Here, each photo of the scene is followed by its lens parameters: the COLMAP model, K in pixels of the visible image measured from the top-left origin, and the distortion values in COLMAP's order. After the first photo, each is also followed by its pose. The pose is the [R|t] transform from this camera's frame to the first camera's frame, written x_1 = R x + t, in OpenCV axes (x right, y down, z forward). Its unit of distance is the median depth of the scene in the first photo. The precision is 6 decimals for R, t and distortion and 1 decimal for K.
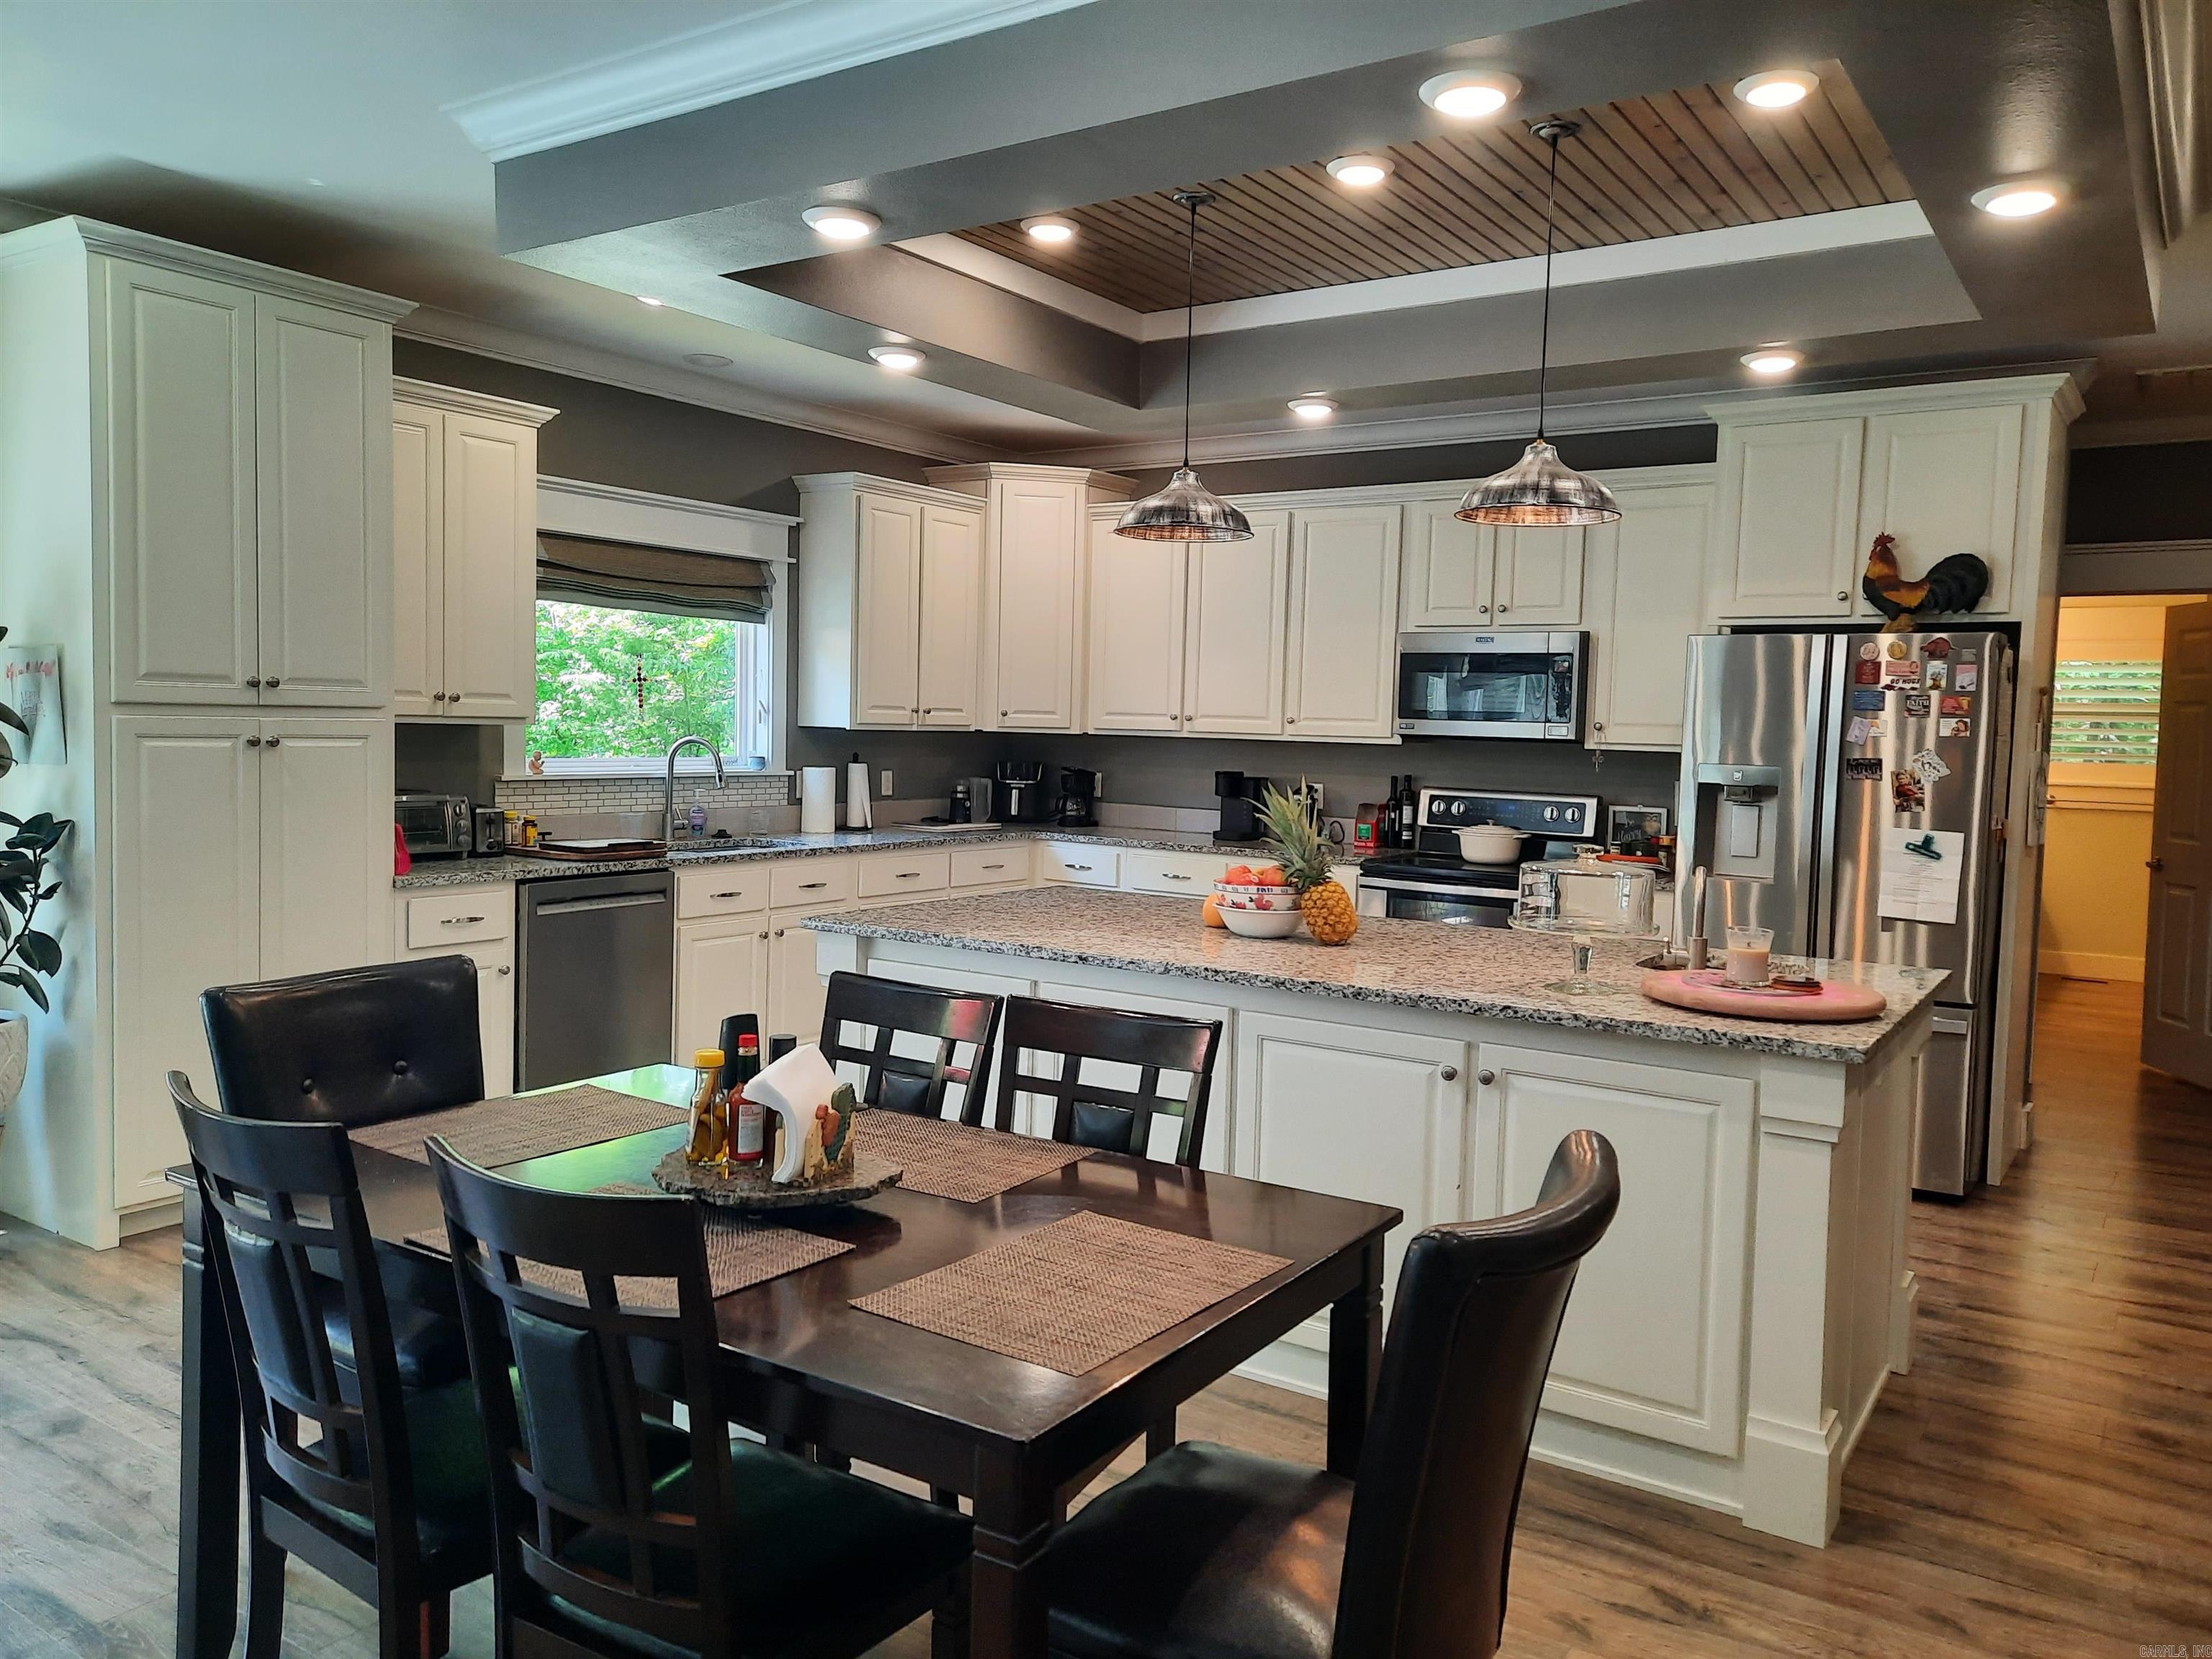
lens RADIAL K [[1622.2, 0, 1108.4], [0, 1622.2, 823.7], [0, 0, 1]] dist [0.068725, -0.083446]
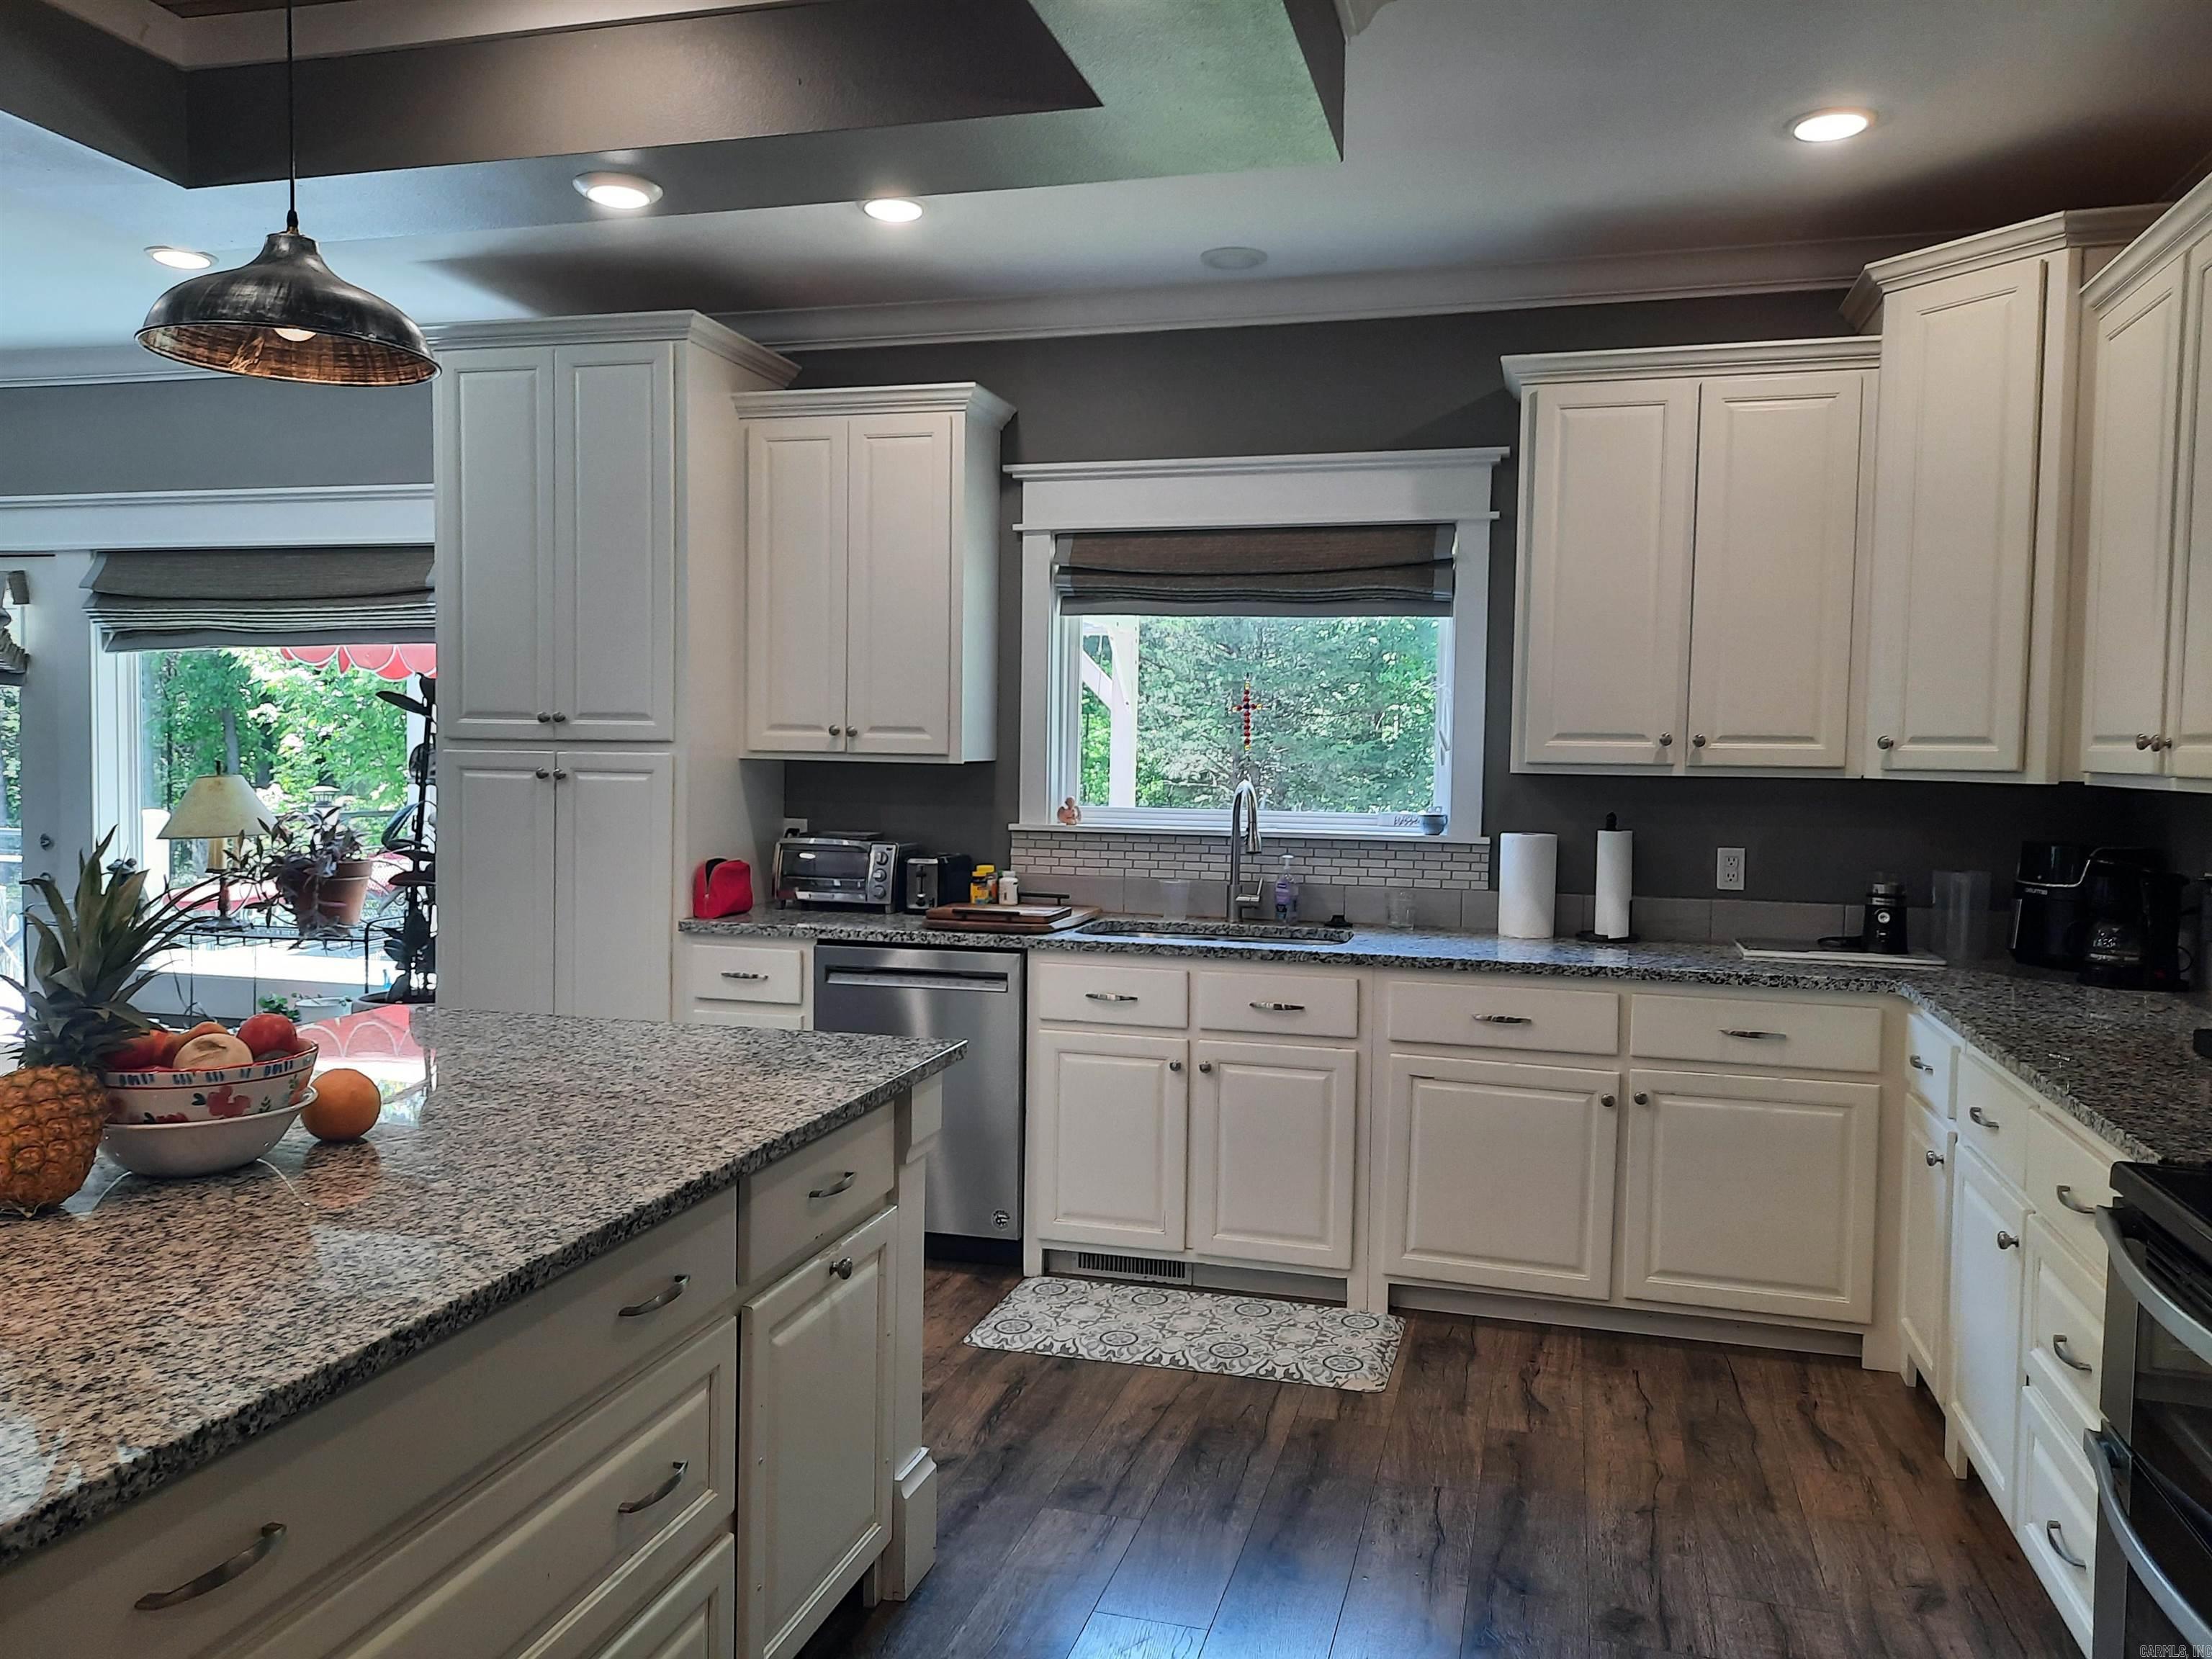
lens RADIAL K [[1622.2, 0, 1108.4], [0, 1622.2, 823.7], [0, 0, 1]] dist [0.068725, -0.083446]
pose [[0.317856, 0.028172, -0.947720, 0.391446], [-0.067980, 0.997663, 0.006857, -0.033665], [0.945699, 0.062246, 0.319029, 0.675196]]
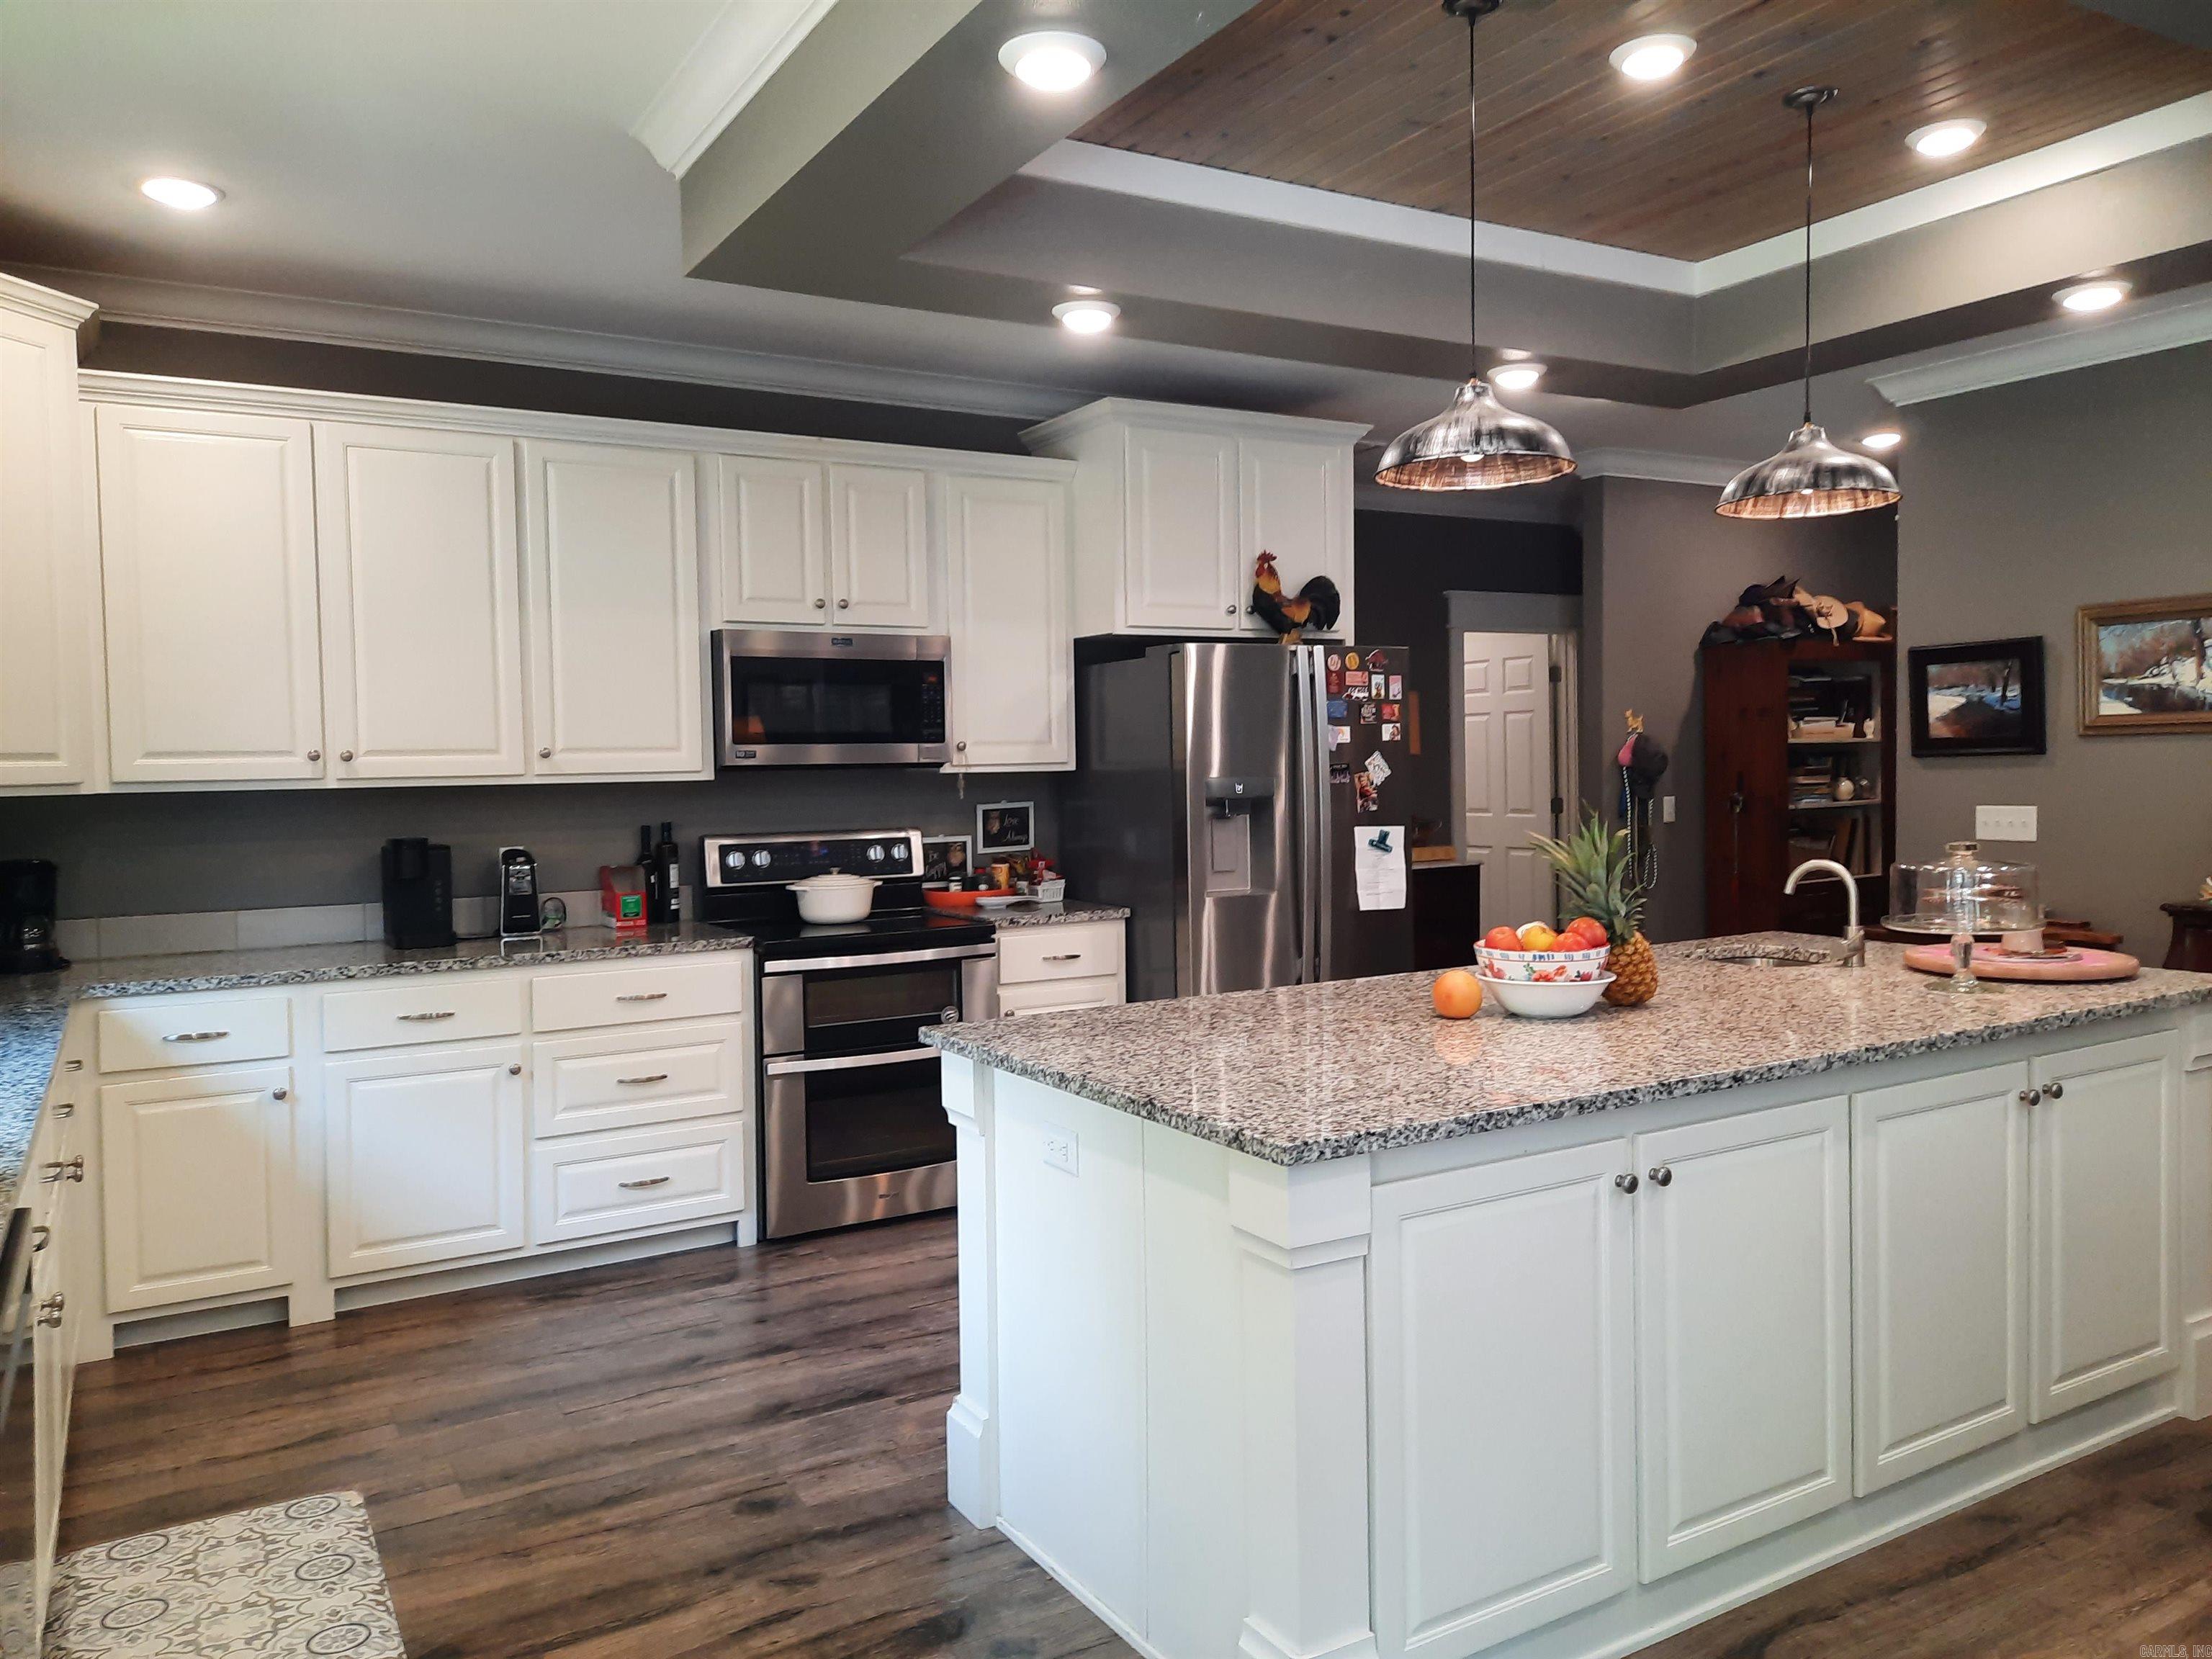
lens RADIAL K [[1616.4, 0, 1123.8], [0, 1616.4, 812.5], [0, 0, 1]] dist [0.058627, -0.031606]
pose [[0.423888, -0.066071, 0.903301, -0.415281], [0.088176, 0.995608, 0.031445, -0.041256], [-0.901412, 0.066321, 0.427853, 0.522388]]
